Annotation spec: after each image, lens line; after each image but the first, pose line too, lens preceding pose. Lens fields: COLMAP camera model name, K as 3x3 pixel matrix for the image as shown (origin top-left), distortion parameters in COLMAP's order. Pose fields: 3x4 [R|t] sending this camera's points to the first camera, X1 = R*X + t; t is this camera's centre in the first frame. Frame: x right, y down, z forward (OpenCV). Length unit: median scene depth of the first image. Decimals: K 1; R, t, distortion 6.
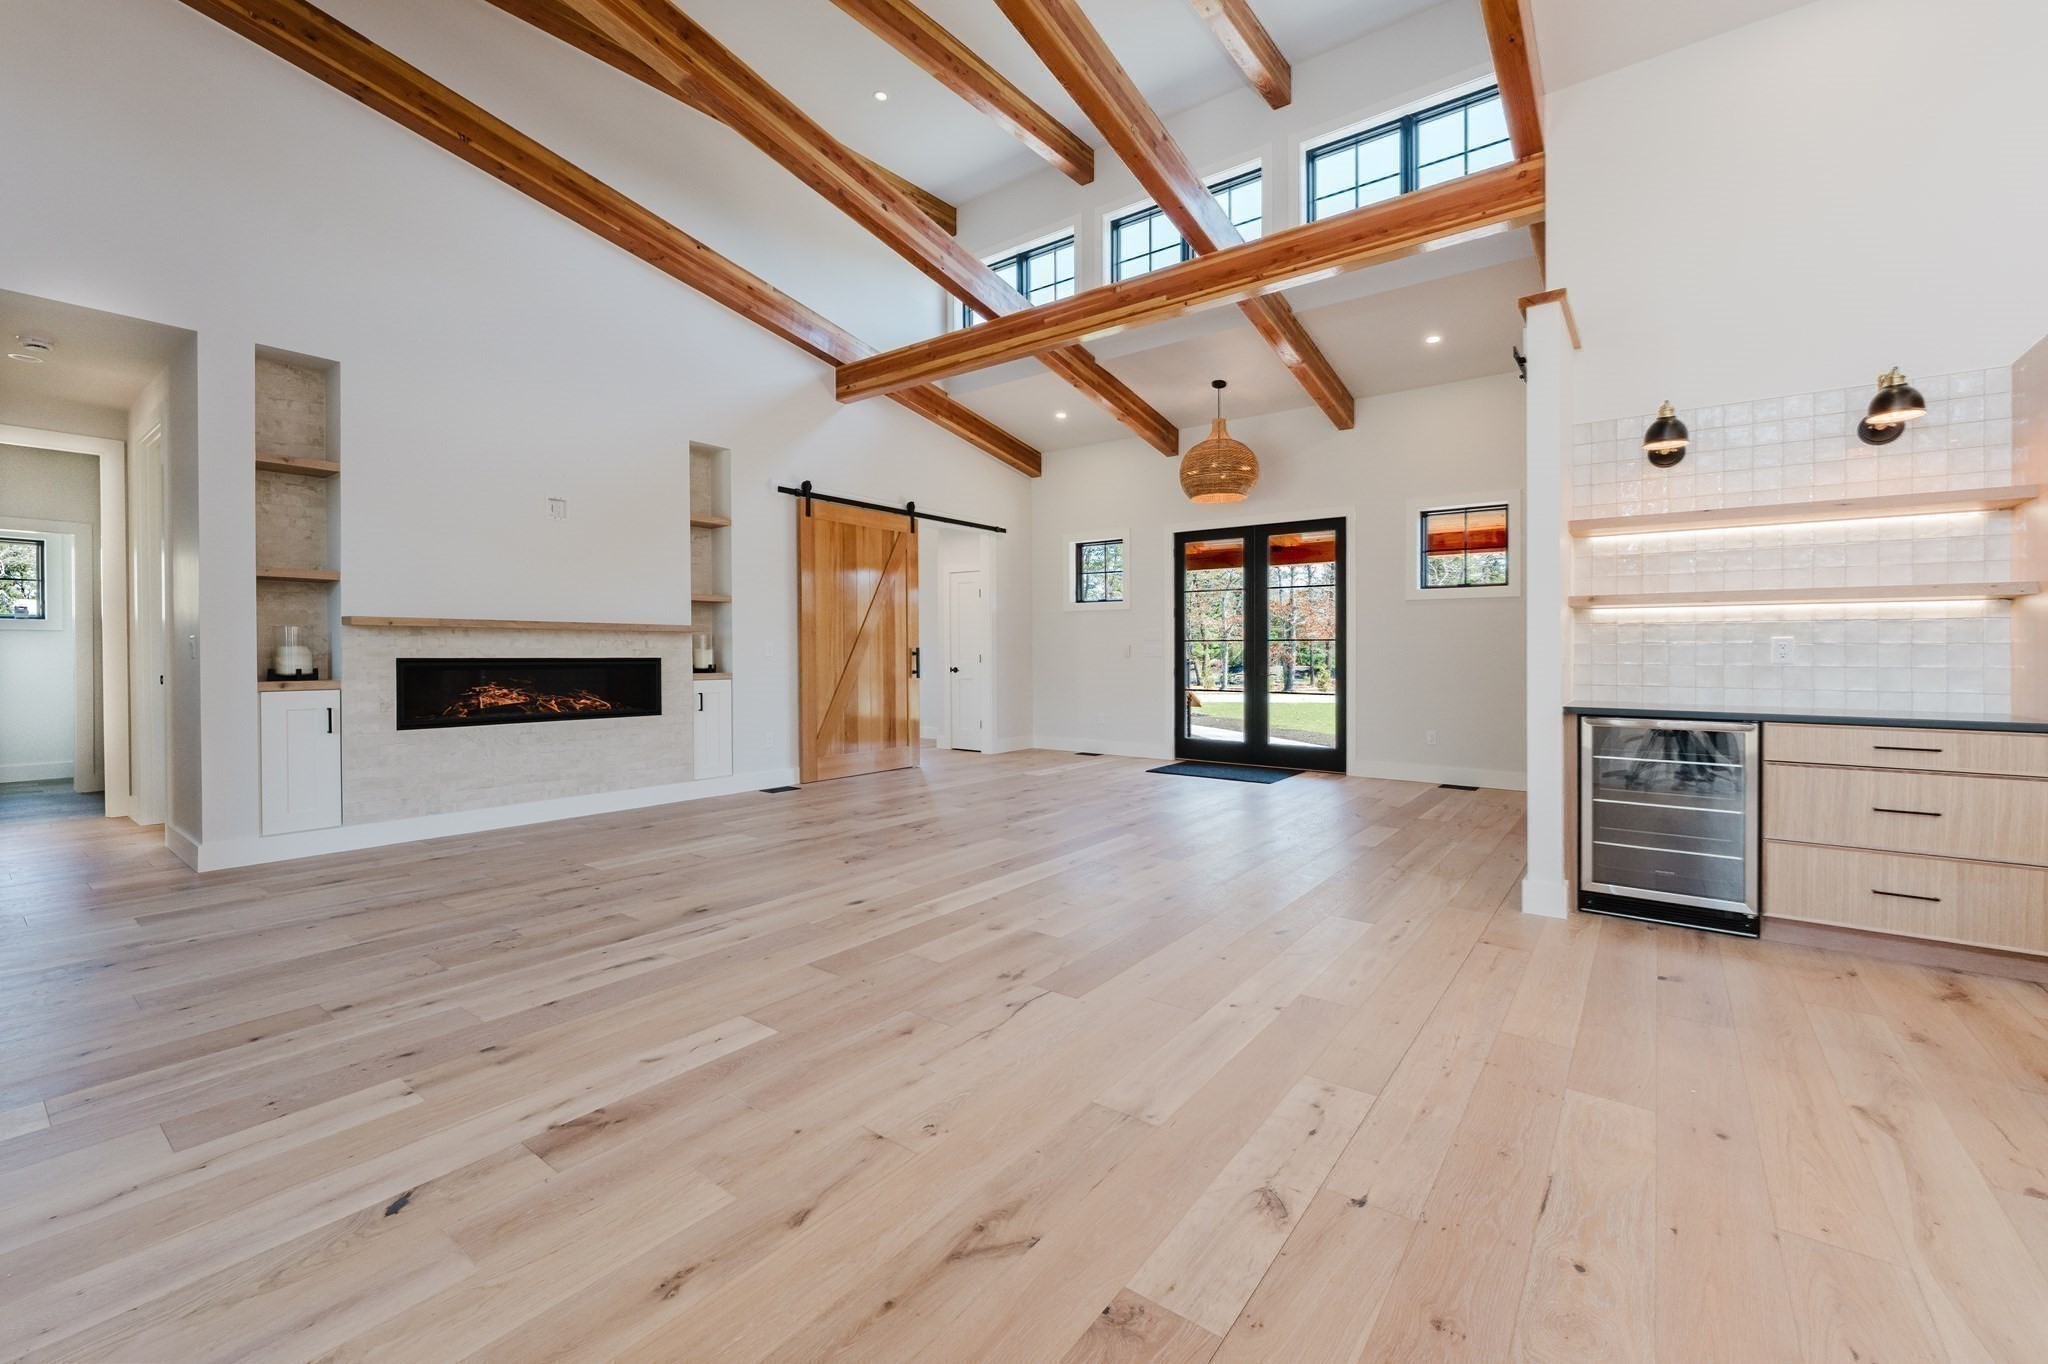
lens RADIAL K [[832.2, 0, 1036.6], [0, 832.2, 666.5], [0, 0, 1]] dist [-0.002751, -0.000396]
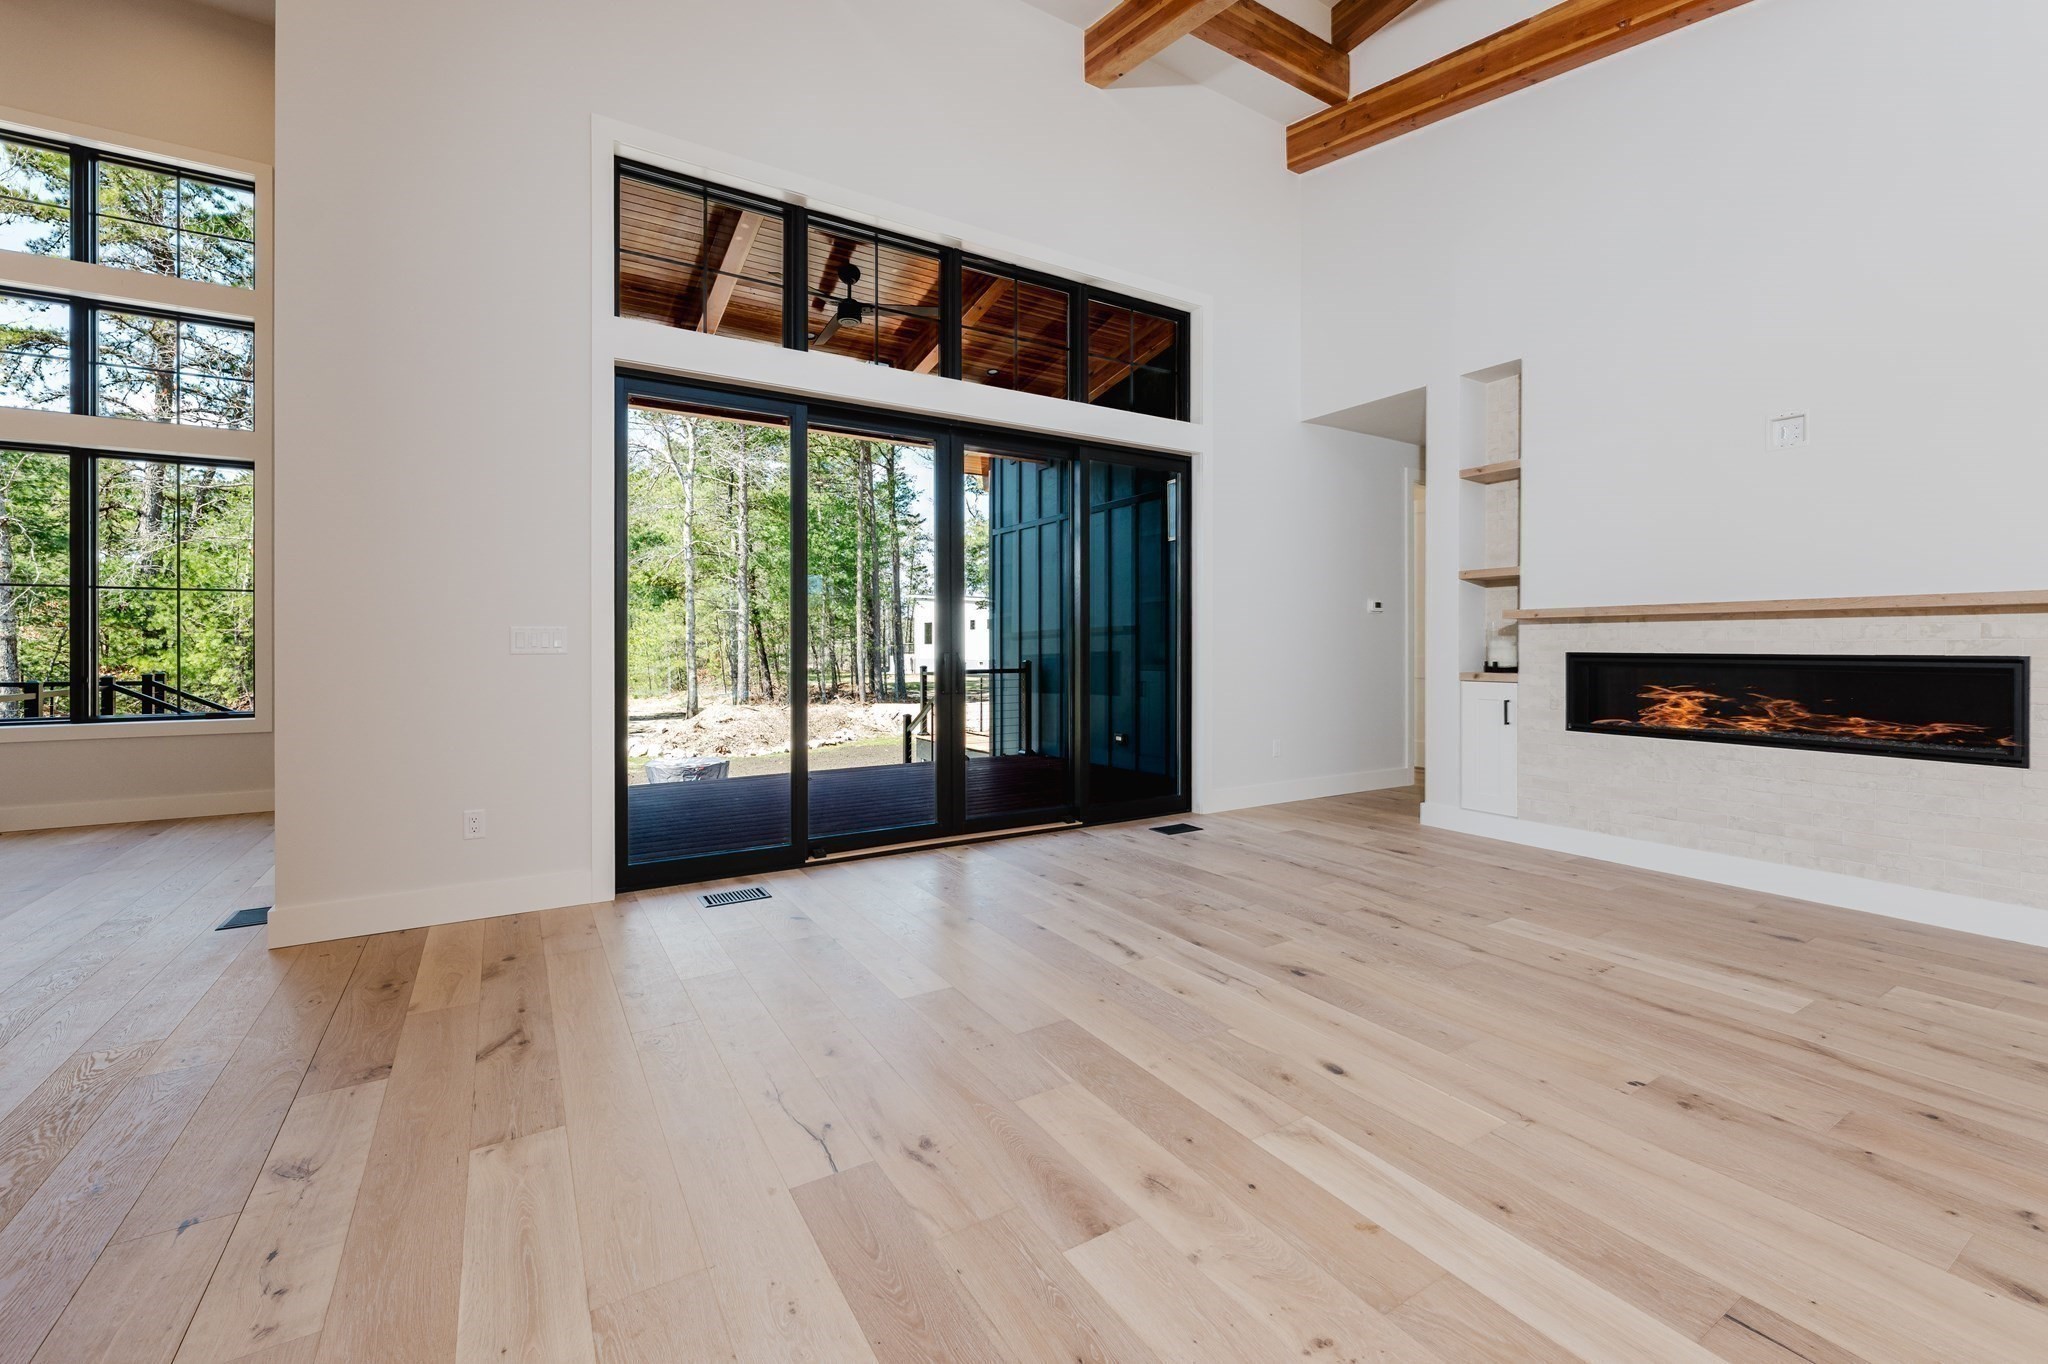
lens RADIAL K [[841.2, 0, 1021.8], [0, 841.2, 652.1], [0, 0, 1]] dist [-0.002199, -0.000238]
pose [[-0.370925, 0.005038, -0.928649, 0.348229], [-0.016303, 0.999796, 0.011935, -0.012581], [0.928520, 0.019566, -0.370767, 0.842881]]
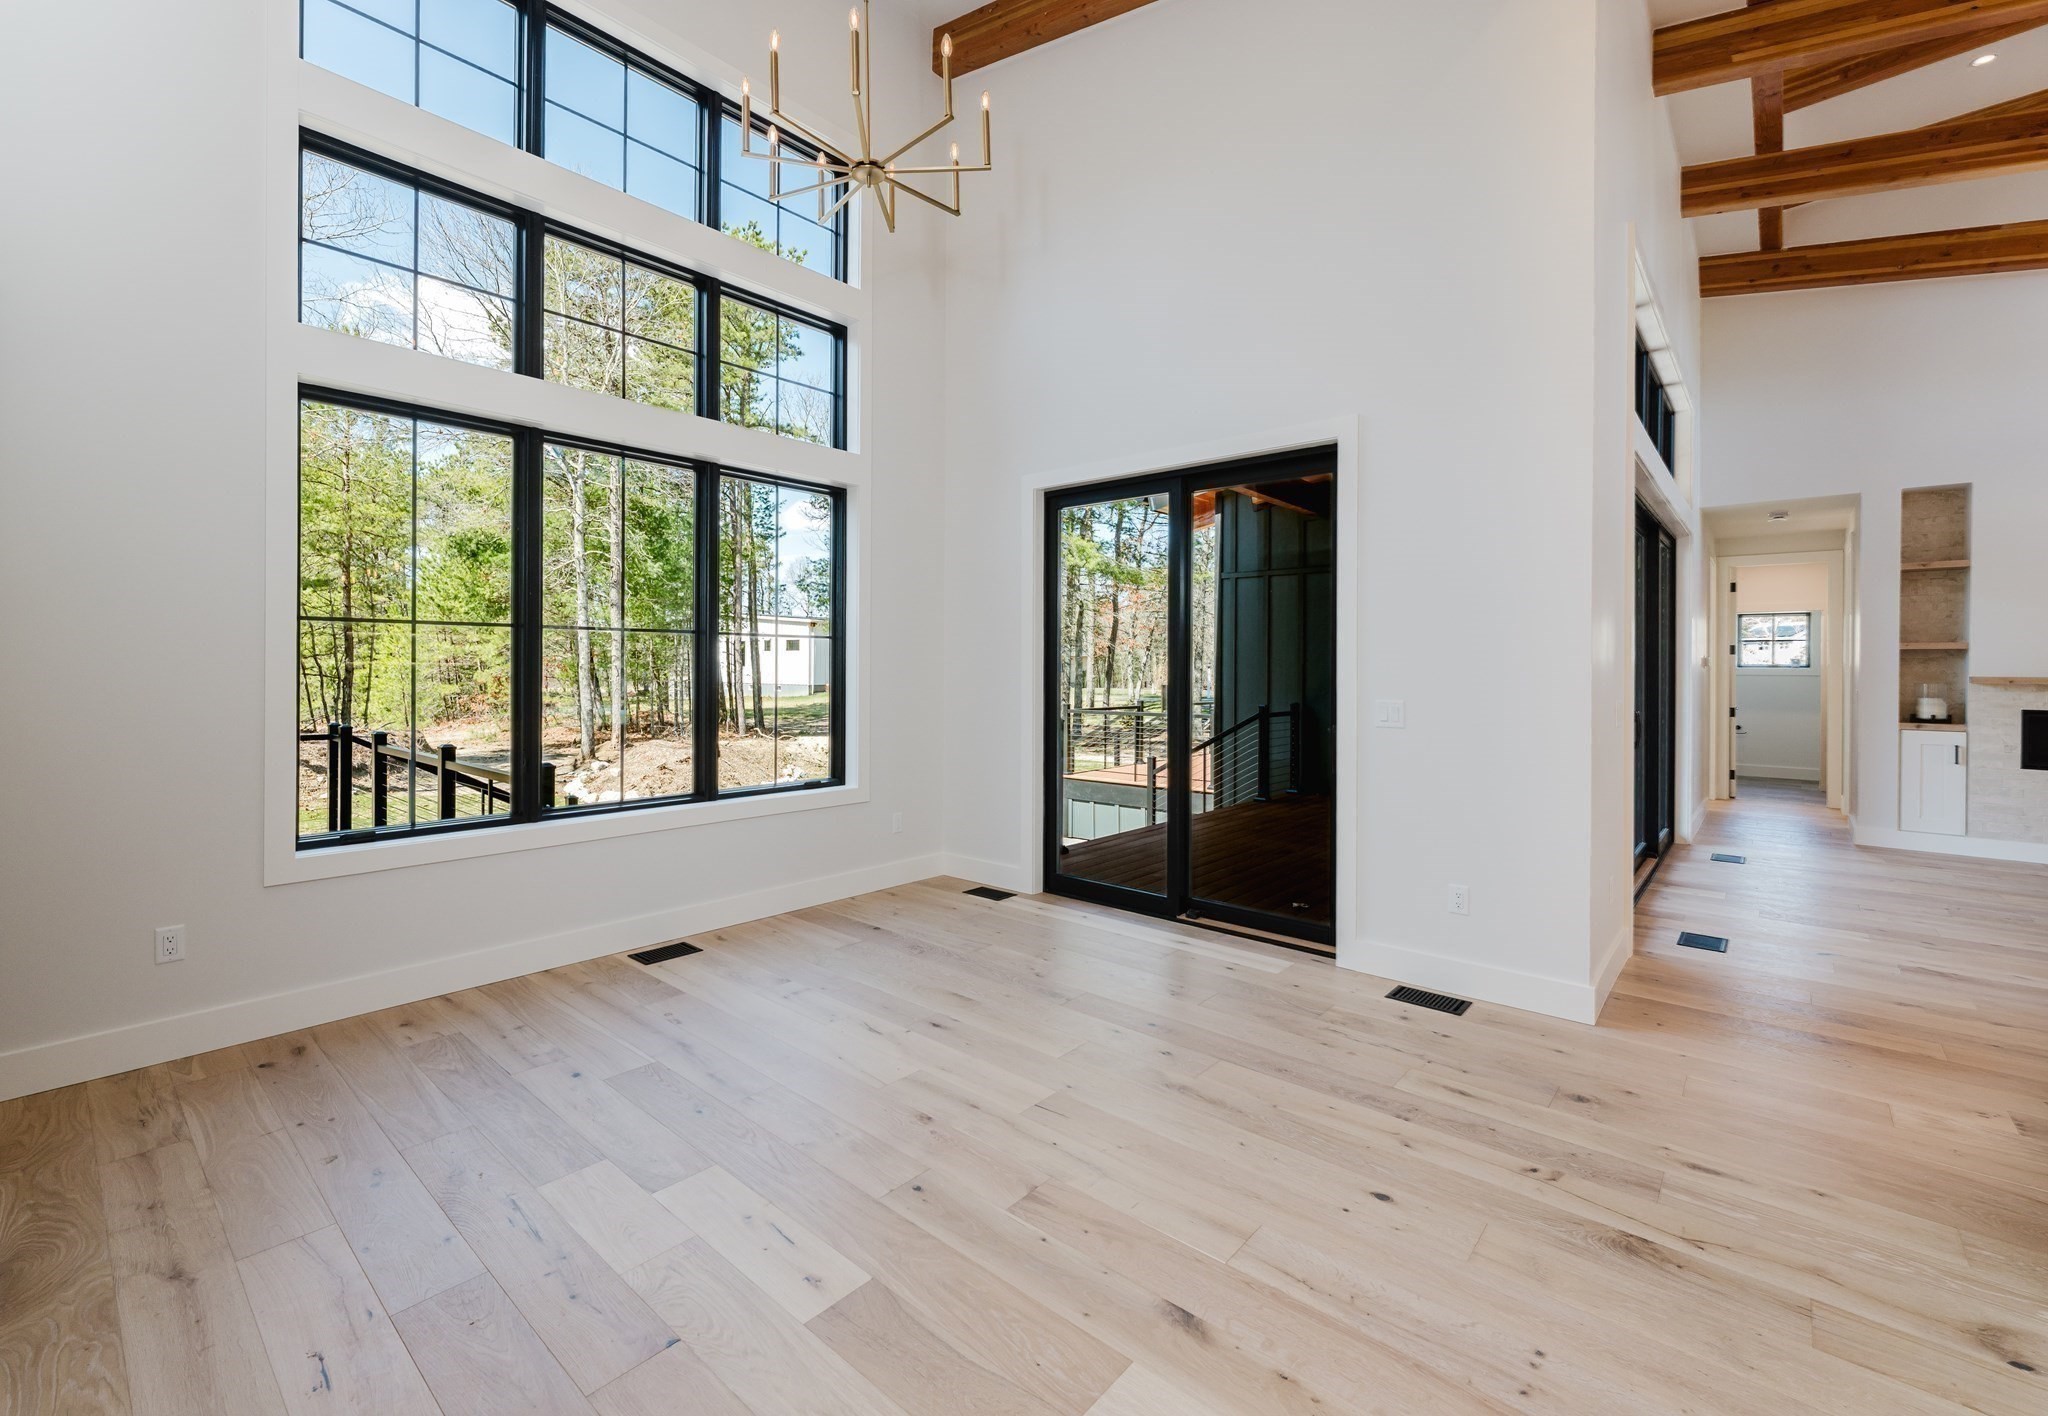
lens RADIAL K [[870.2, 0, 1019.1], [0, 870.2, 668.5], [0, 0, 1]] dist [0.001744, 0.000389]
pose [[-0.077750, -0.002768, -0.996969, 0.667794], [-0.021573, 0.999767, -0.001094, -0.039809], [0.996739, 0.021423, -0.077792, -0.394752]]
